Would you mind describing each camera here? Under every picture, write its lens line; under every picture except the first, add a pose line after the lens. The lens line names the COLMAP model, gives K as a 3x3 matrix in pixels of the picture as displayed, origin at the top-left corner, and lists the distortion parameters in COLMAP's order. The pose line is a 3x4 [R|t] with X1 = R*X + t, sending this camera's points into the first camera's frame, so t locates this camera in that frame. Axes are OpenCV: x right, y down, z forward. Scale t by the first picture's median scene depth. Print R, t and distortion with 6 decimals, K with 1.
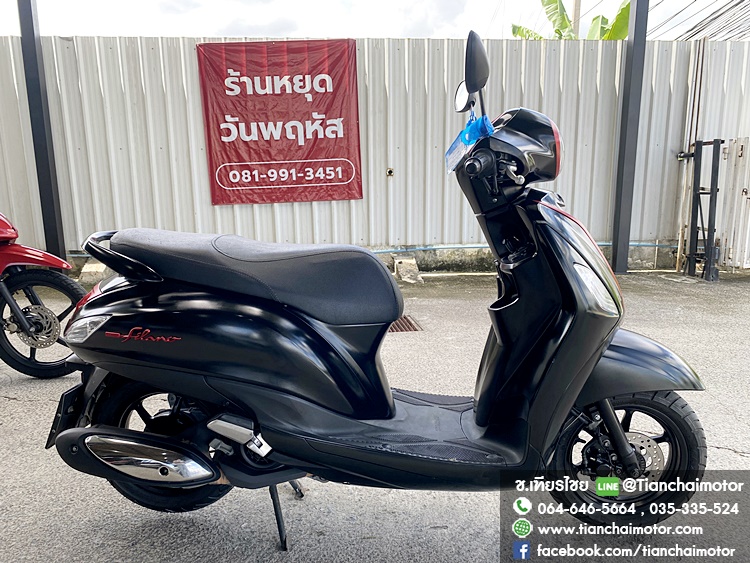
lens RADIAL K [[557.2, 0, 376.2], [0, 557.2, 285.9], [0, 0, 1]] dist [0.002325, -0.012549]
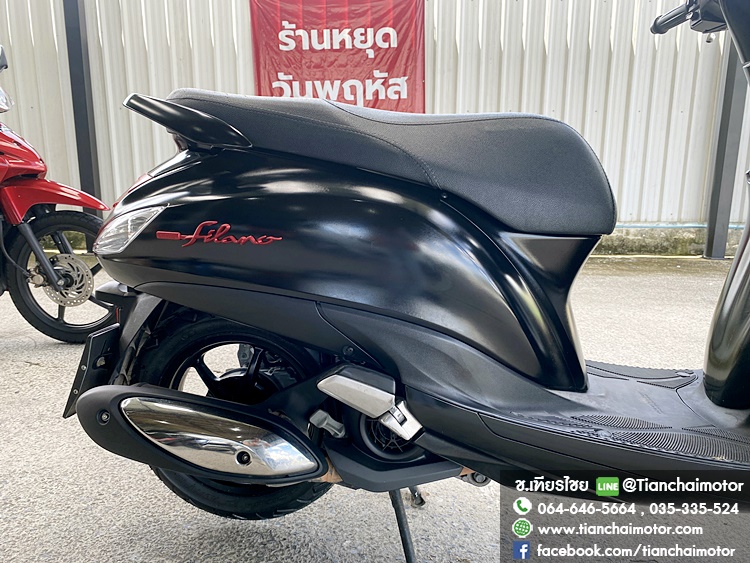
lens RADIAL K [[568.8, 0, 378.1], [0, 568.8, 282.6], [0, 0, 1]] dist [-0.000385, -0.003029]
pose [[0.997936, 0.026145, -0.058653, -0.044917], [-0.026124, 0.999658, 0.001128, 0.030134], [0.058662, 0.000406, 0.998278, 0.084801]]
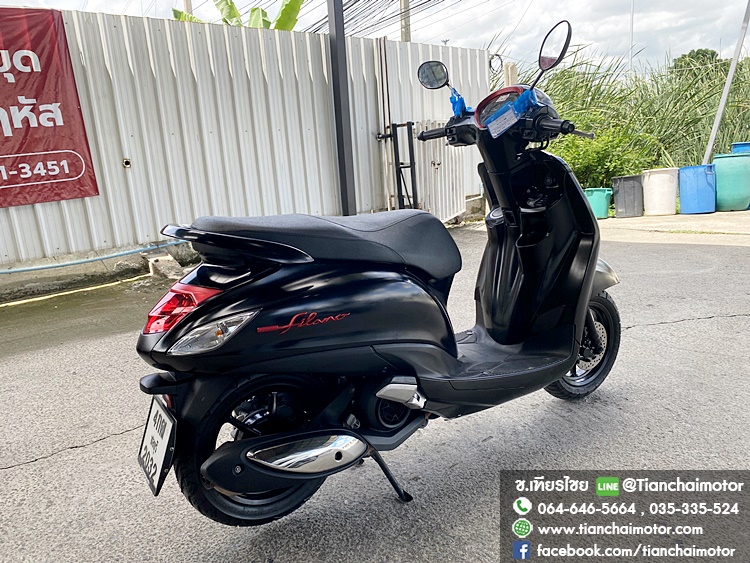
lens RADIAL K [[557.2, 0, 376.2], [0, 557.2, 285.9], [0, 0, 1]] dist [0.002325, -0.012549]
pose [[0.817483, -0.173850, 0.549089, -0.182123], [0.164533, 0.984119, 0.066630, -0.002480], [-0.551952, 0.035875, 0.833104, 0.032620]]
